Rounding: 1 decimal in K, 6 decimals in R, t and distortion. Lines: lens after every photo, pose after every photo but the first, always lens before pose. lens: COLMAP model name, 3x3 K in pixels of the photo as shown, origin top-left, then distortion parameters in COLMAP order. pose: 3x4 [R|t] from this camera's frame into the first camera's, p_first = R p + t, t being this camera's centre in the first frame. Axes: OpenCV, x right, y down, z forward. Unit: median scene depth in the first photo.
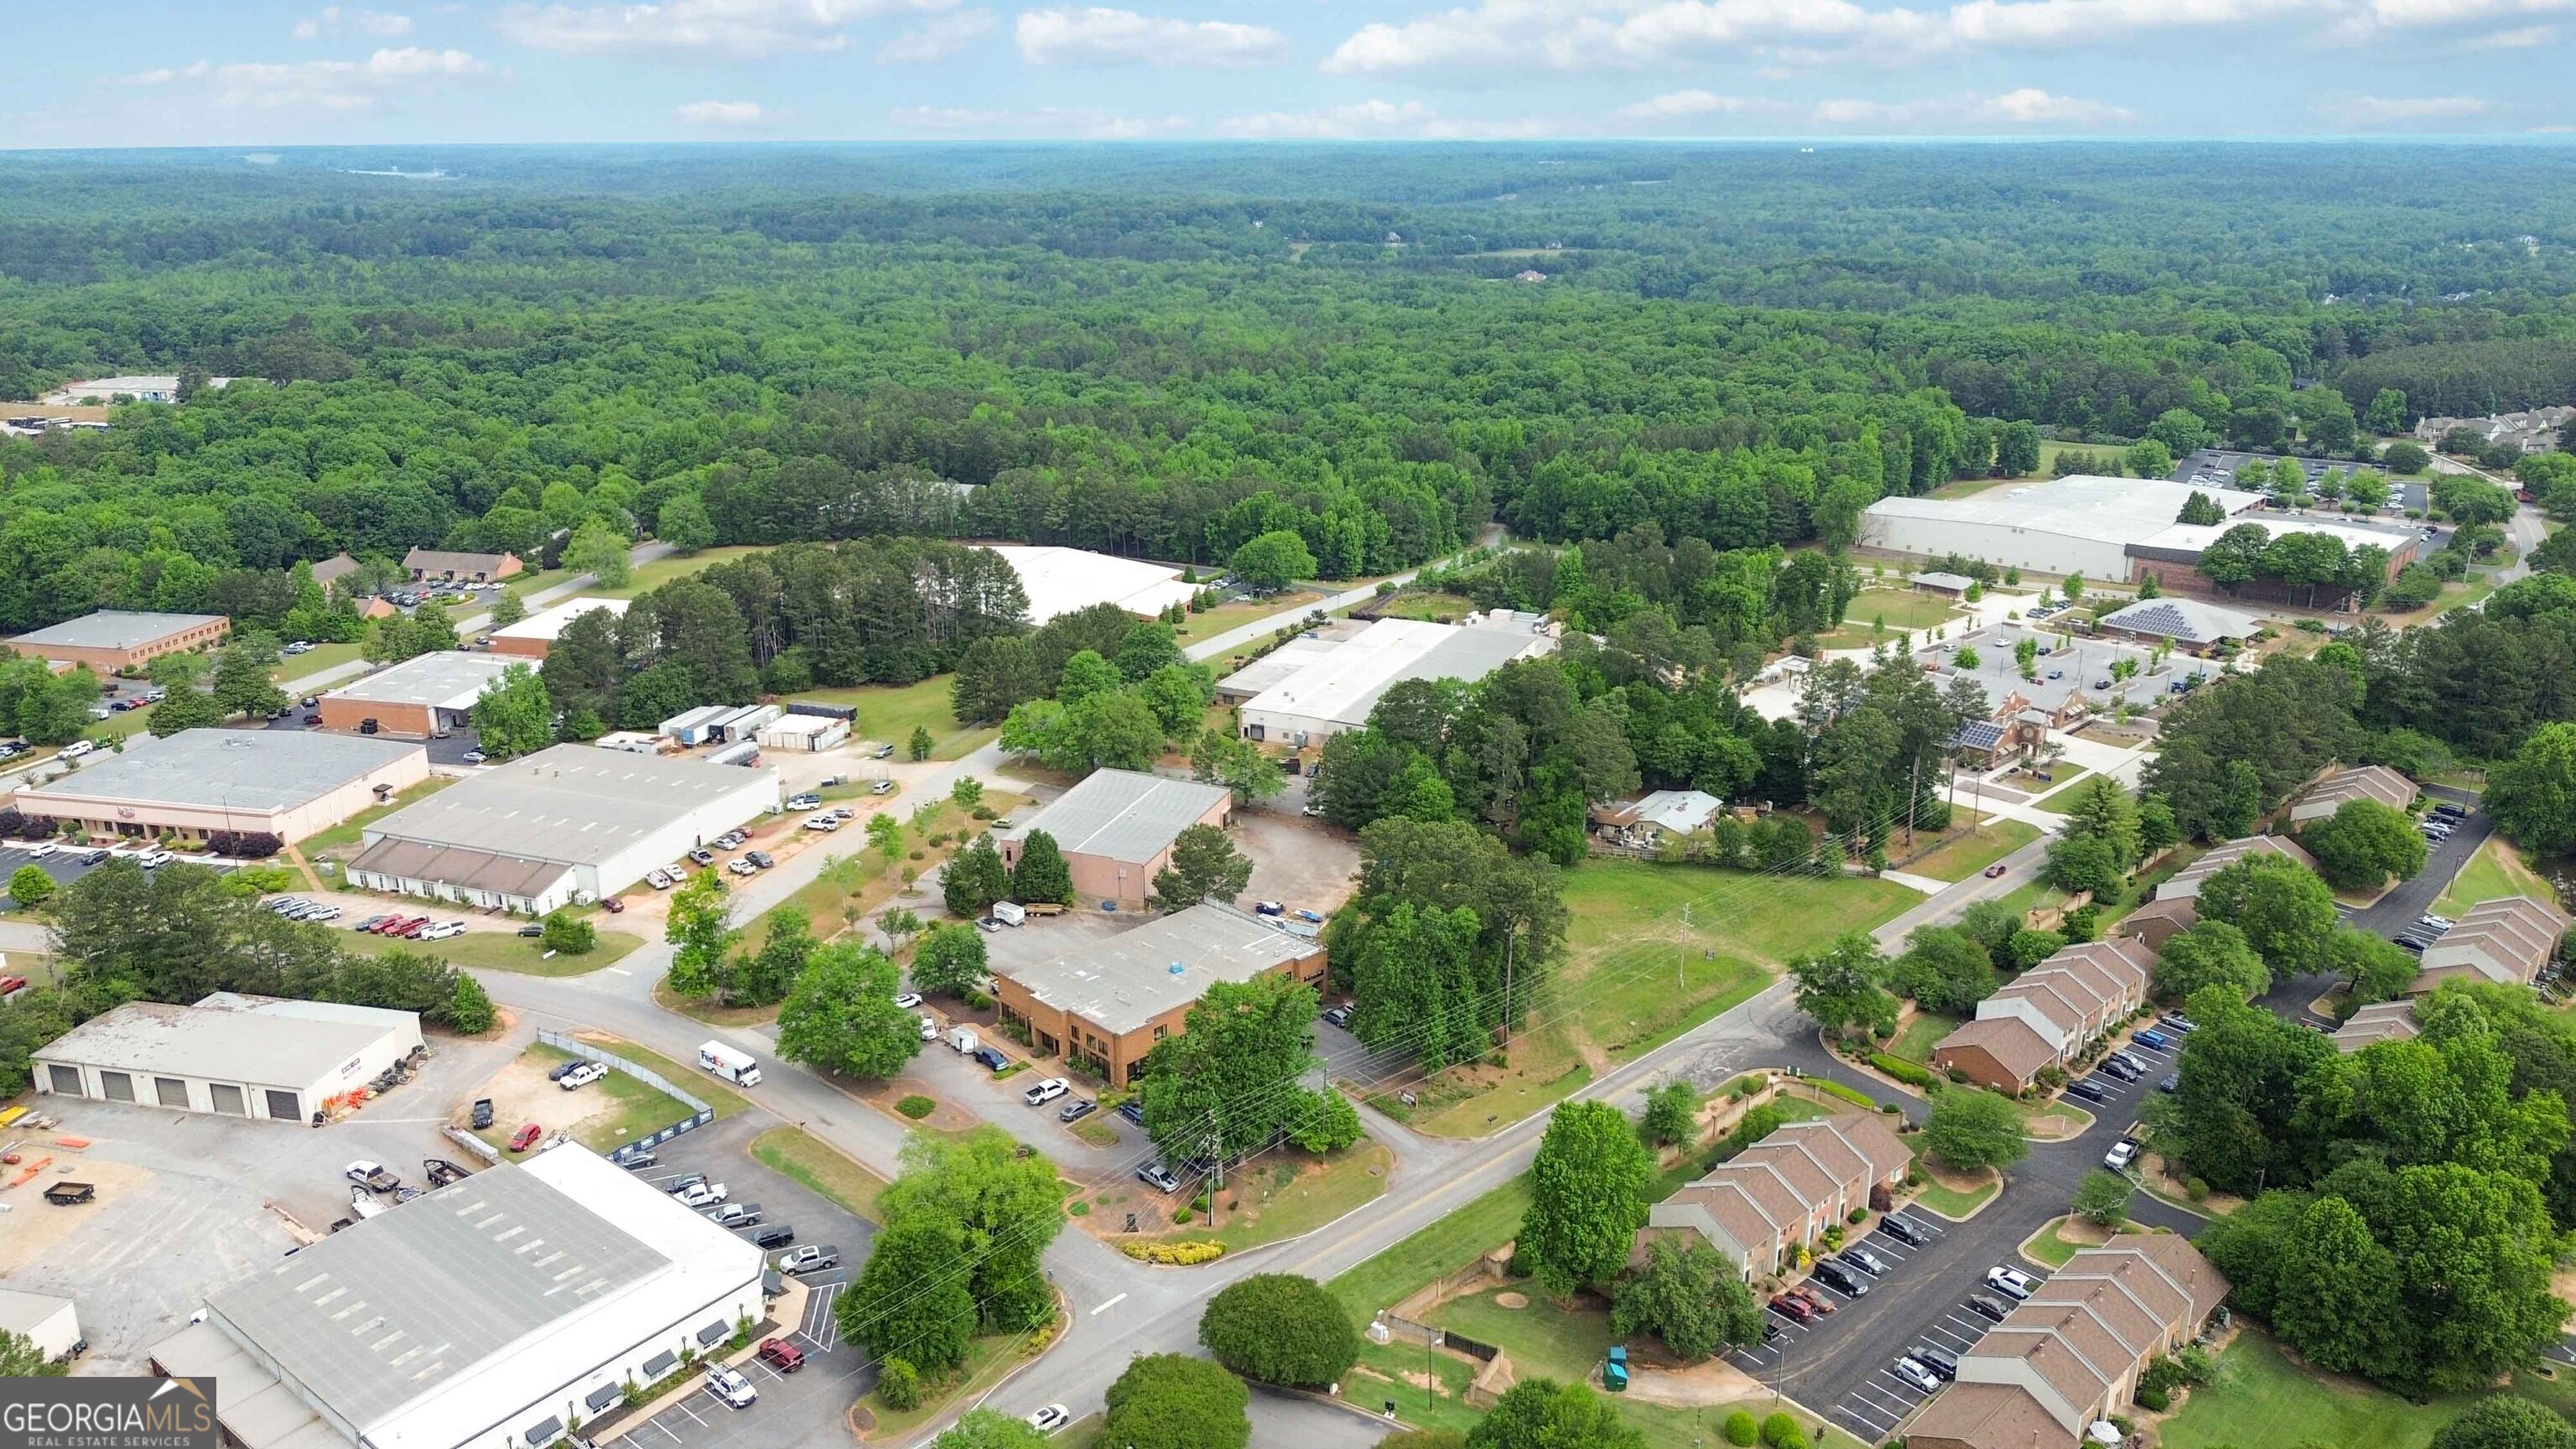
lens RADIAL K [[1771.8, 0, 1292.7], [0, 1771.8, 732.5], [0, 0, 1]] dist [0.069805, -0.070653]
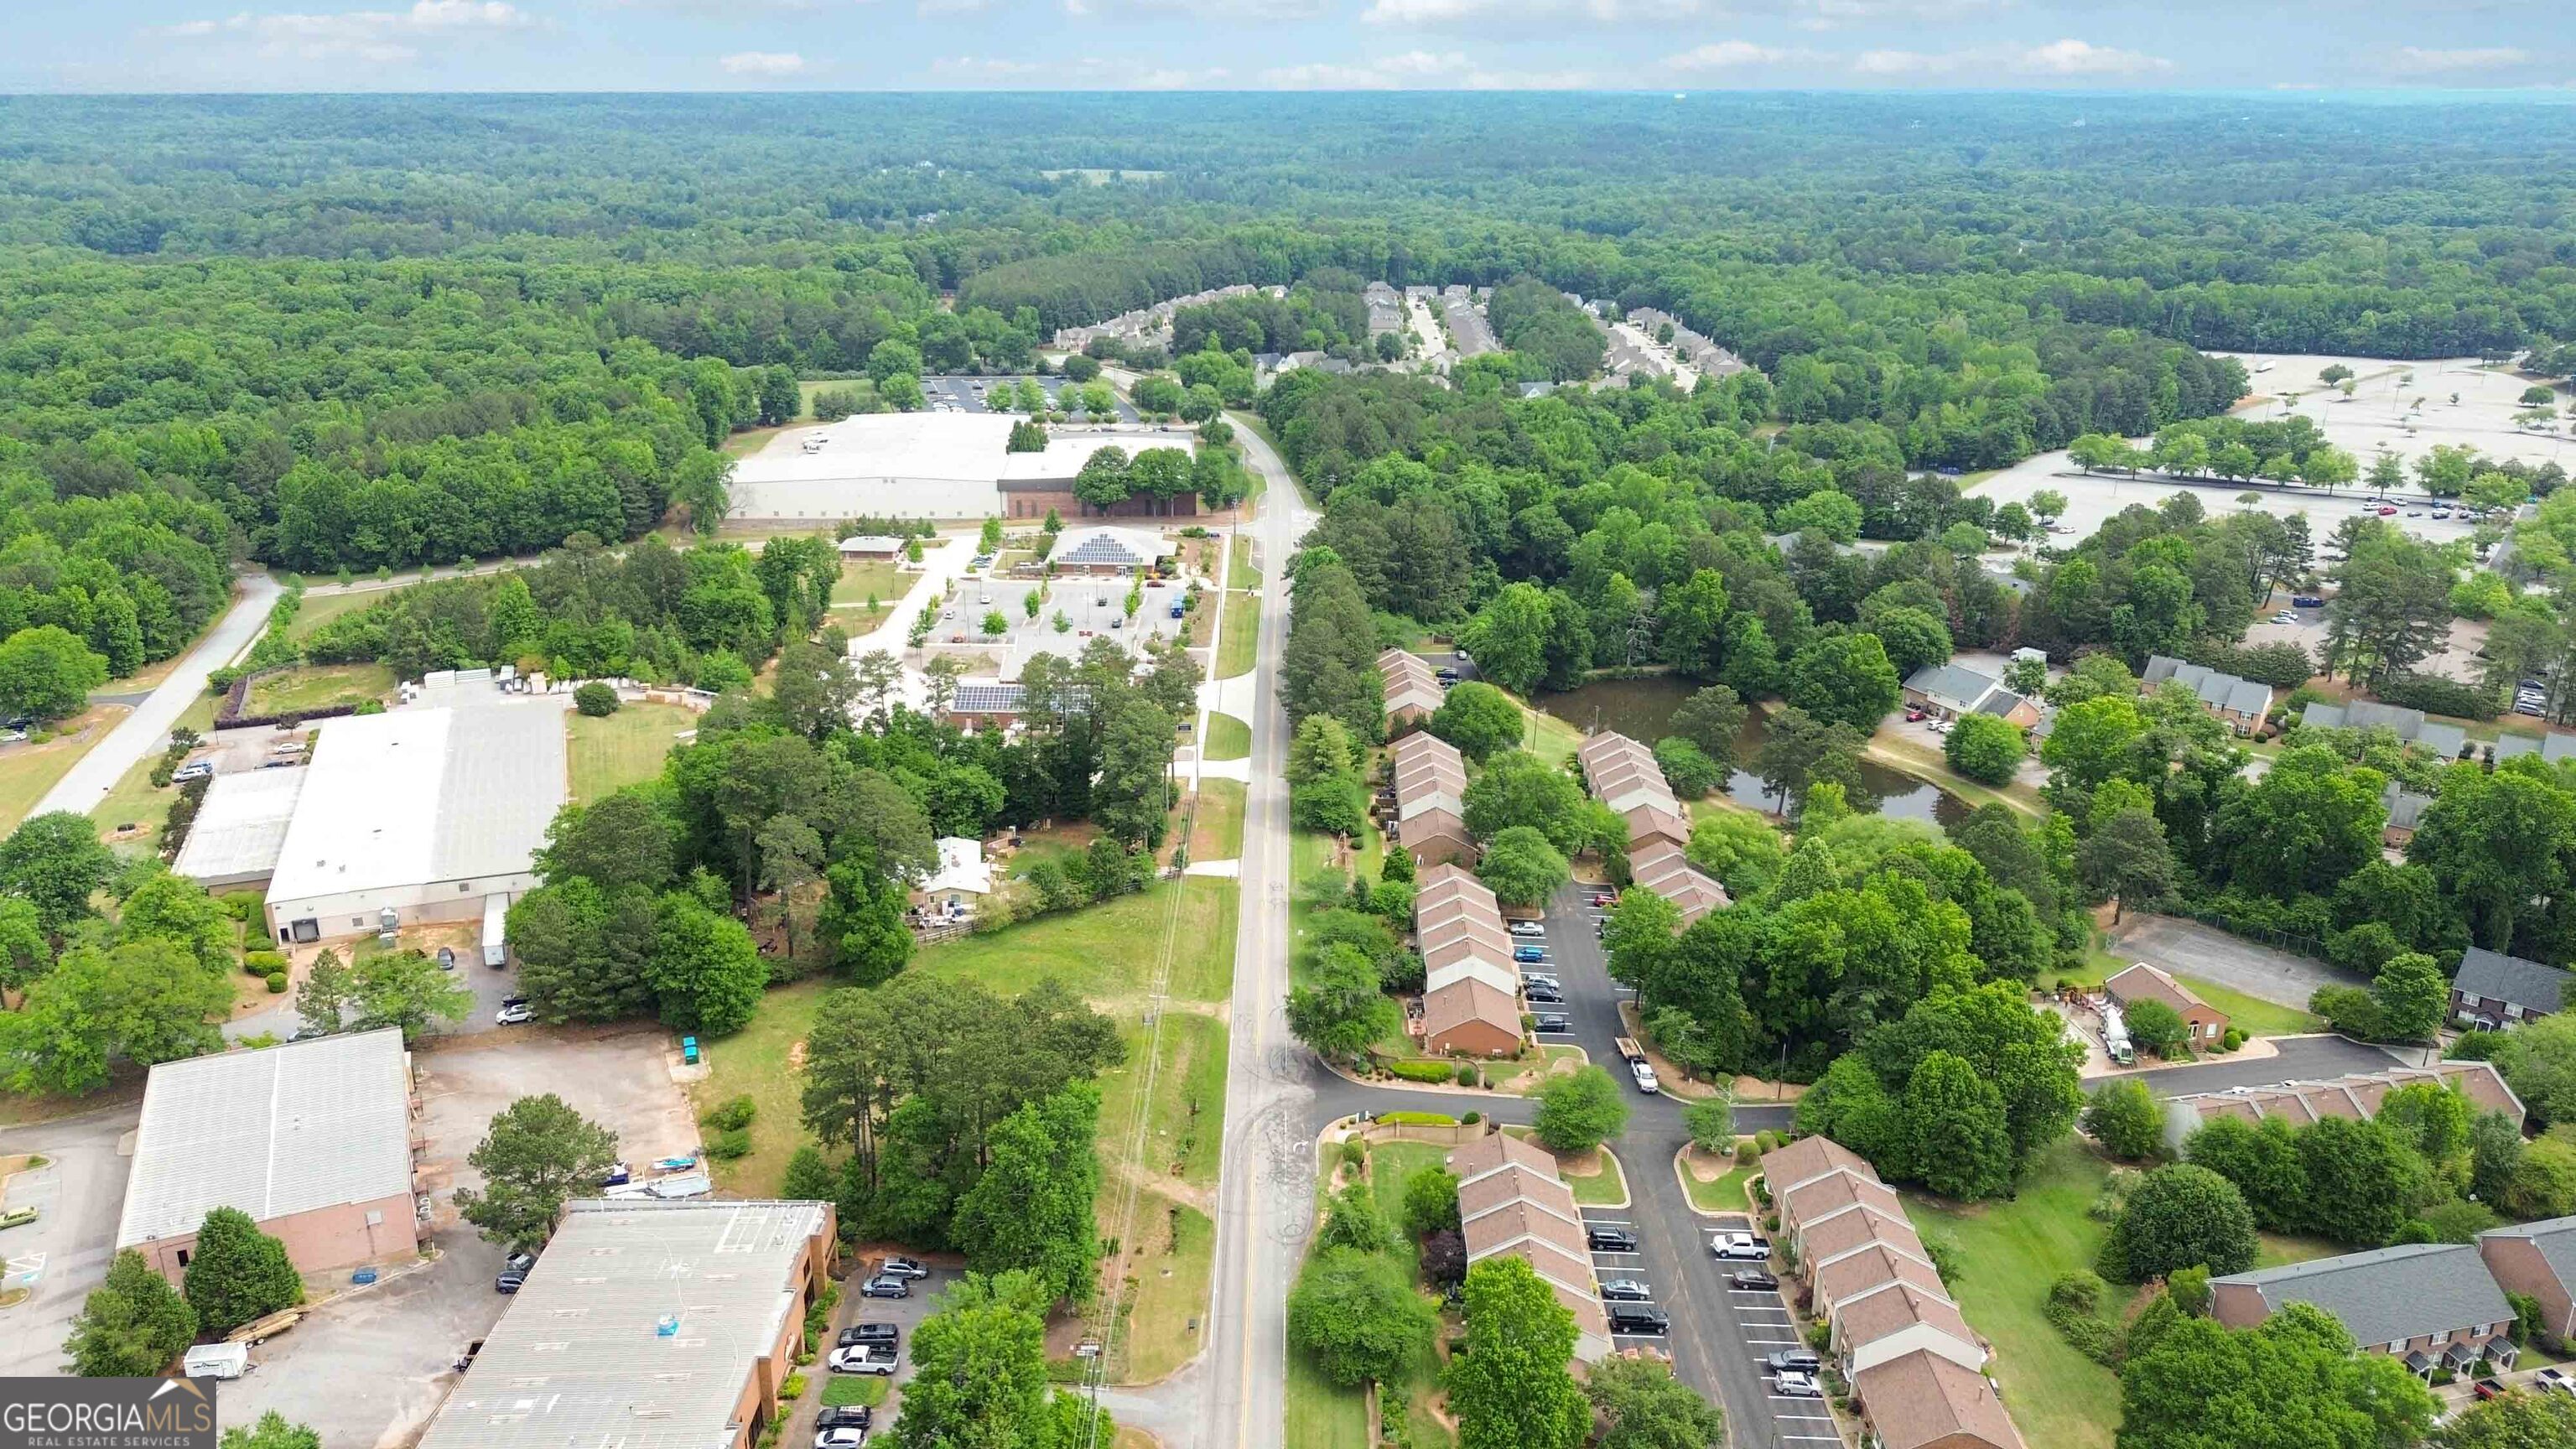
lens RADIAL K [[1771.8, 0, 1292.7], [0, 1771.8, 732.5], [0, 0, 1]] dist [0.069805, -0.070653]
pose [[0.707484, -0.237704, 0.665555, -0.147392], [0.214230, 0.969562, 0.118554, -0.056714], [-0.673477, 0.058707, 0.736873, 0.165536]]
